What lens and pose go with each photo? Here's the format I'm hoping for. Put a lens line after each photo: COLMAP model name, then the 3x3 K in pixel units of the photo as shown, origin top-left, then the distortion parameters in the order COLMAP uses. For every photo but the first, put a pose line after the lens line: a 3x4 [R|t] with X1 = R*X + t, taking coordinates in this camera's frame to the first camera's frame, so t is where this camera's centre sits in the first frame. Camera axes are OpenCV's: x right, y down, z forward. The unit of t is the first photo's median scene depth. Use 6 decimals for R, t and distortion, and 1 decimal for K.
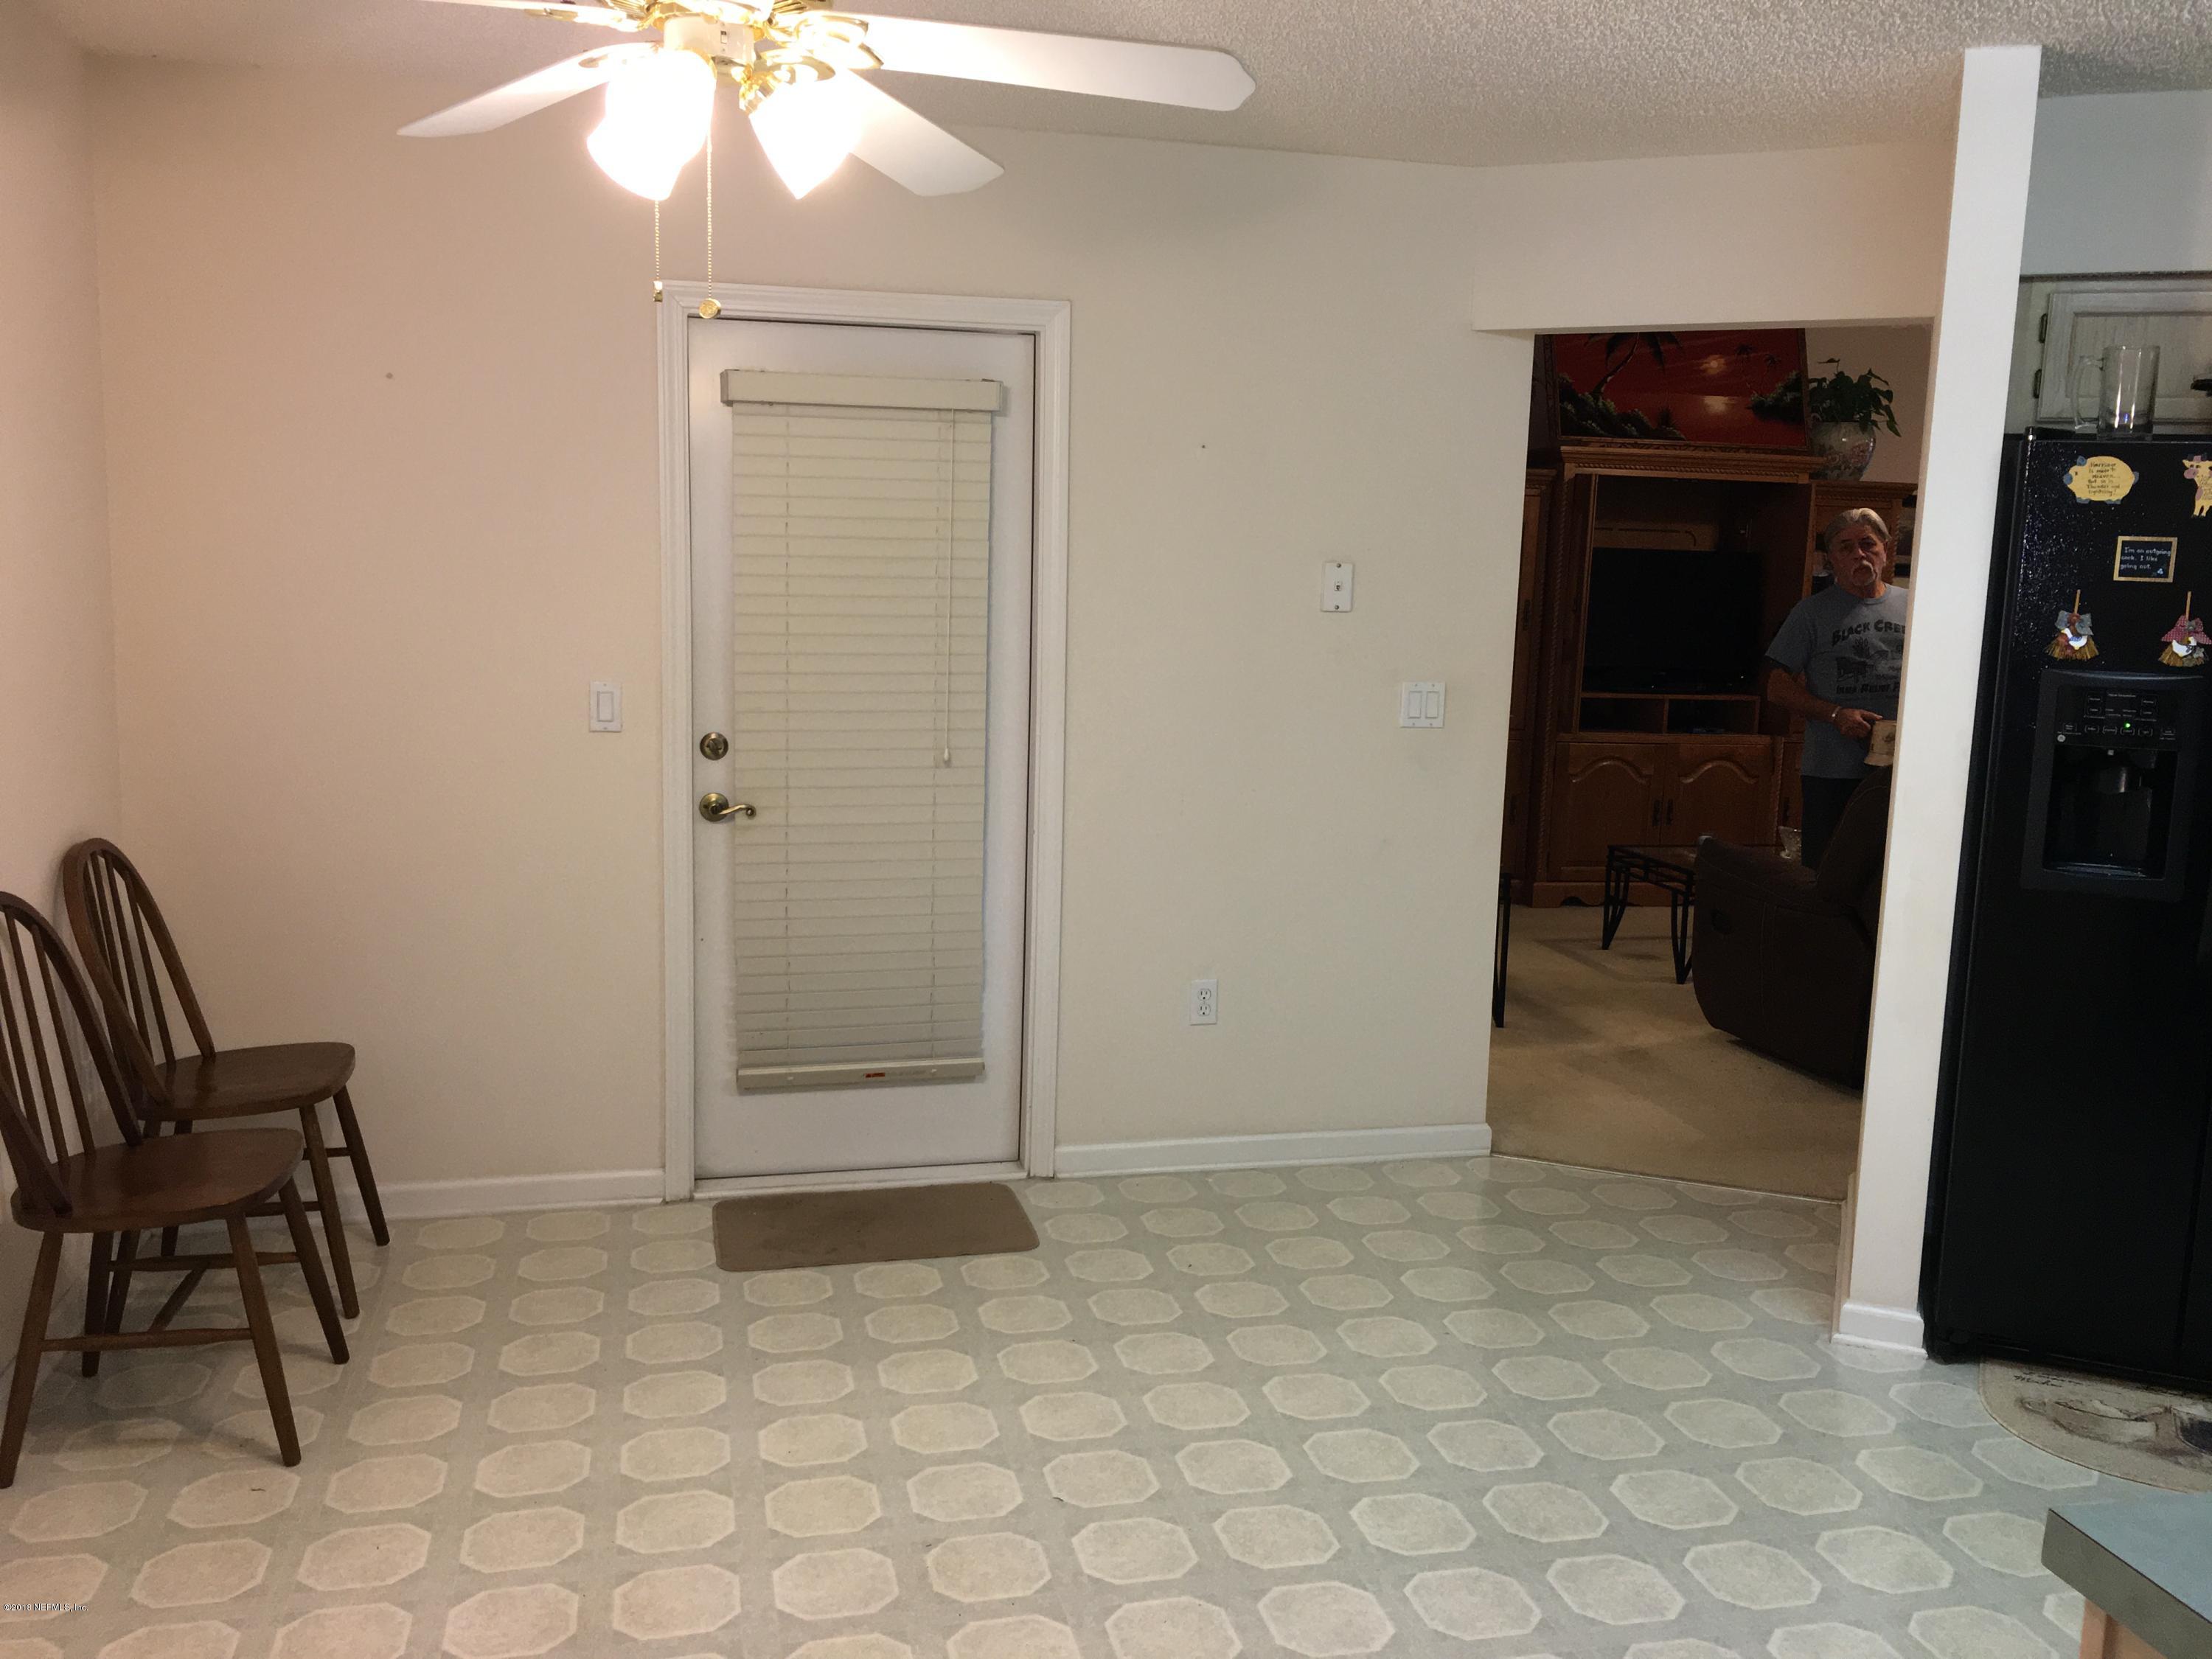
lens RADIAL K [[1879.5, 0, 1104.4], [0, 1879.5, 822.8], [0, 0, 1]] dist [0.068853, -0.086383]
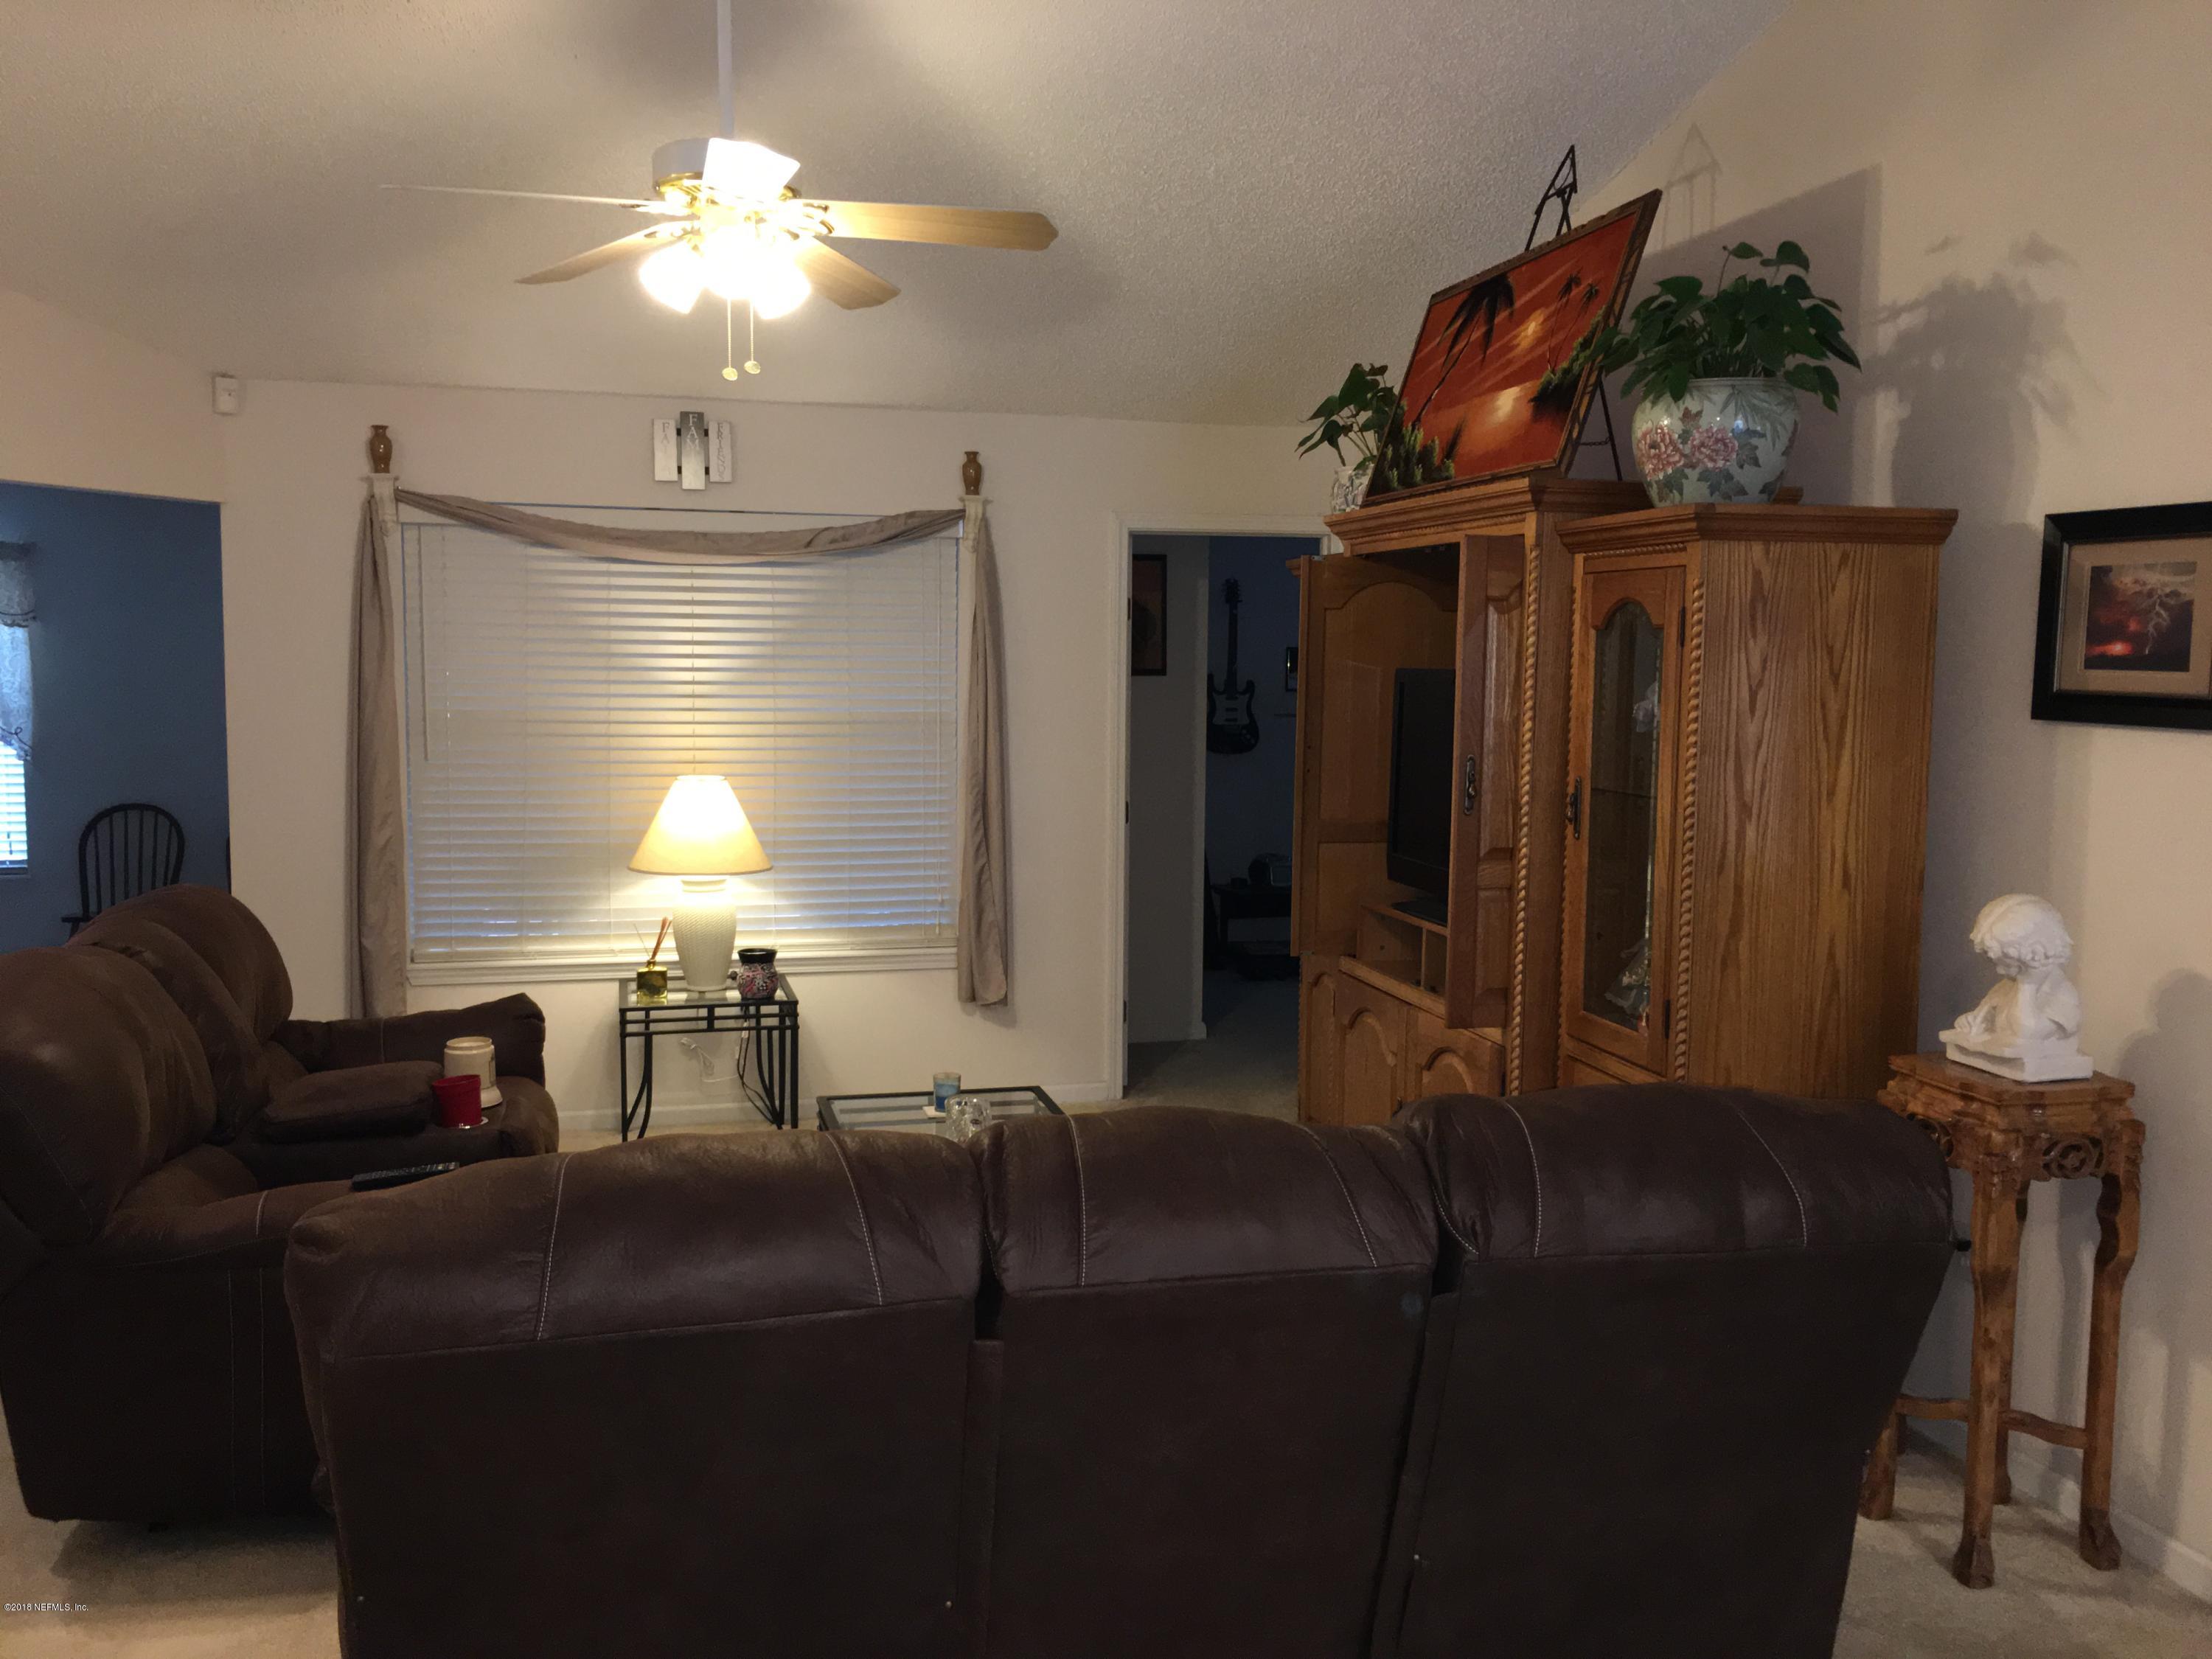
lens RADIAL K [[1879.5, 0, 1102.9], [0, 1879.5, 822.8], [0, 0, 1]] dist [0.068853, -0.086383]
pose [[0.034495, 0.056648, -0.997798, 0.873555], [-0.151245, 0.987189, 0.050817, -0.113017], [0.987894, 0.149159, 0.042621, 0.887500]]
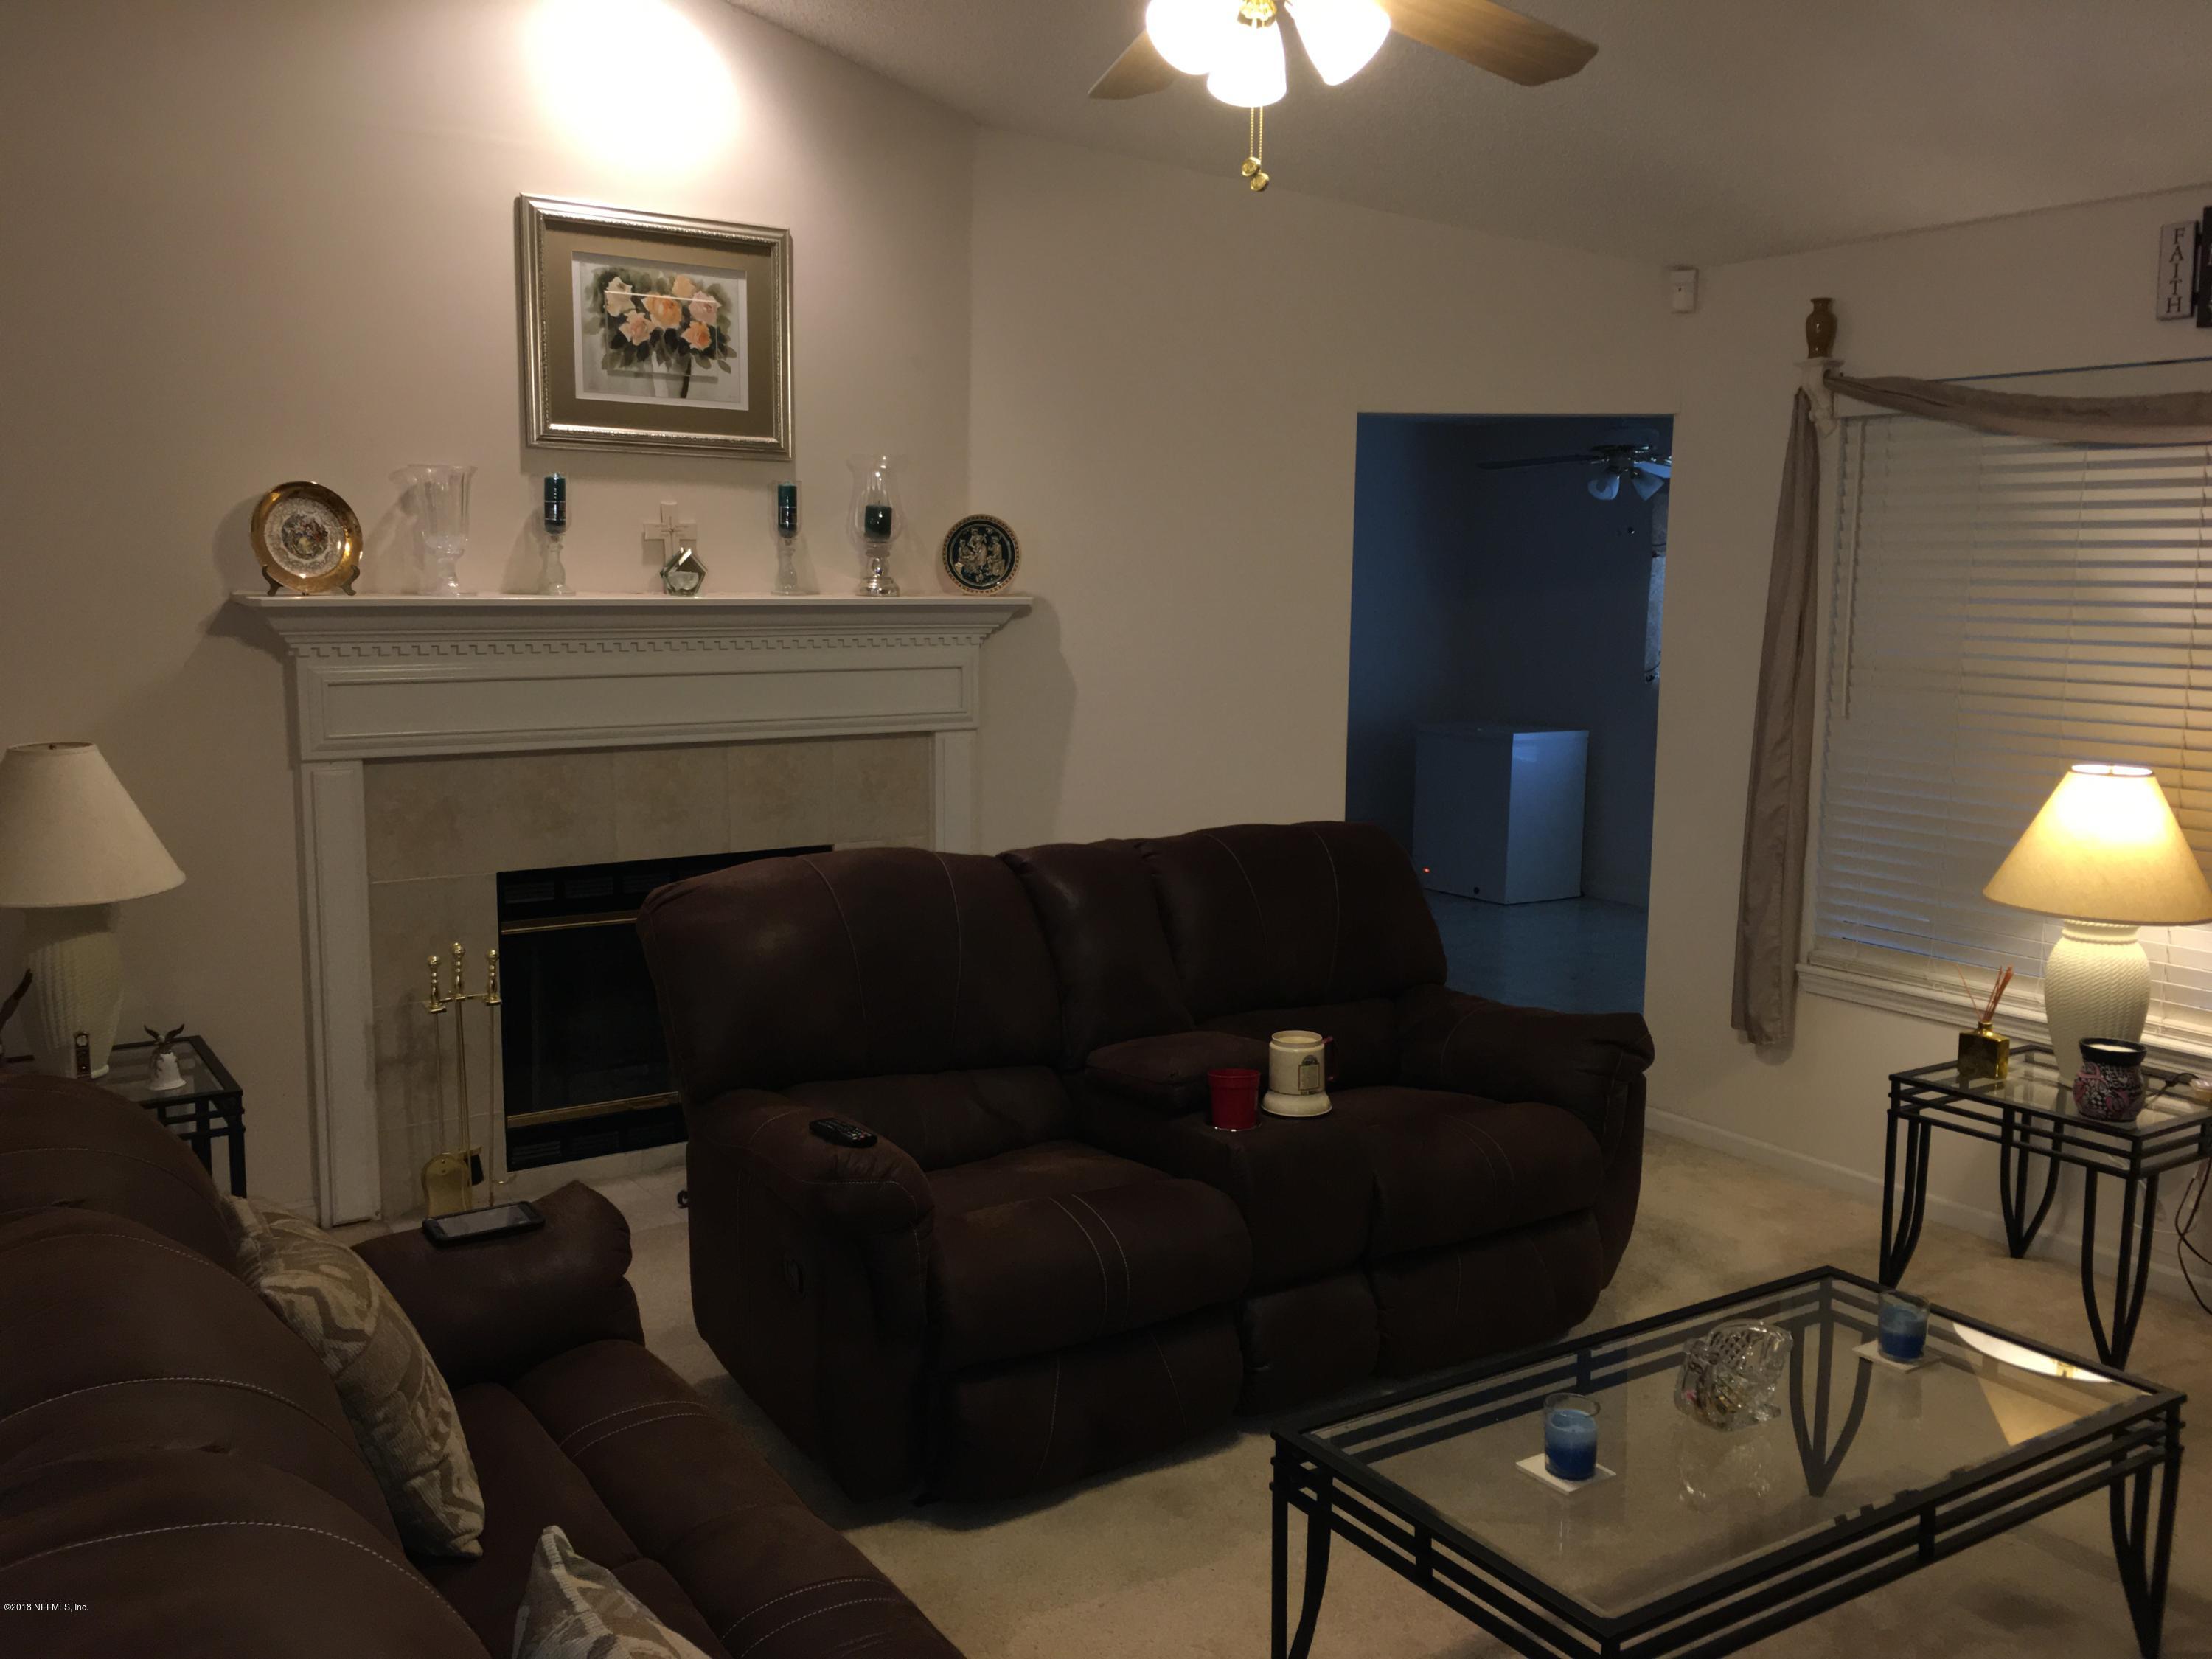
lens RADIAL K [[1879.5, 0, 1108.2], [0, 1879.5, 818.6], [0, 0, 1]] dist [0.068853, -0.086383]
pose [[-0.931224, 0.008123, -0.364357, 0.545807], [-0.089553, 0.963999, 0.250371, -0.157431], [0.353273, 0.265781, -0.896972, 1.116969]]
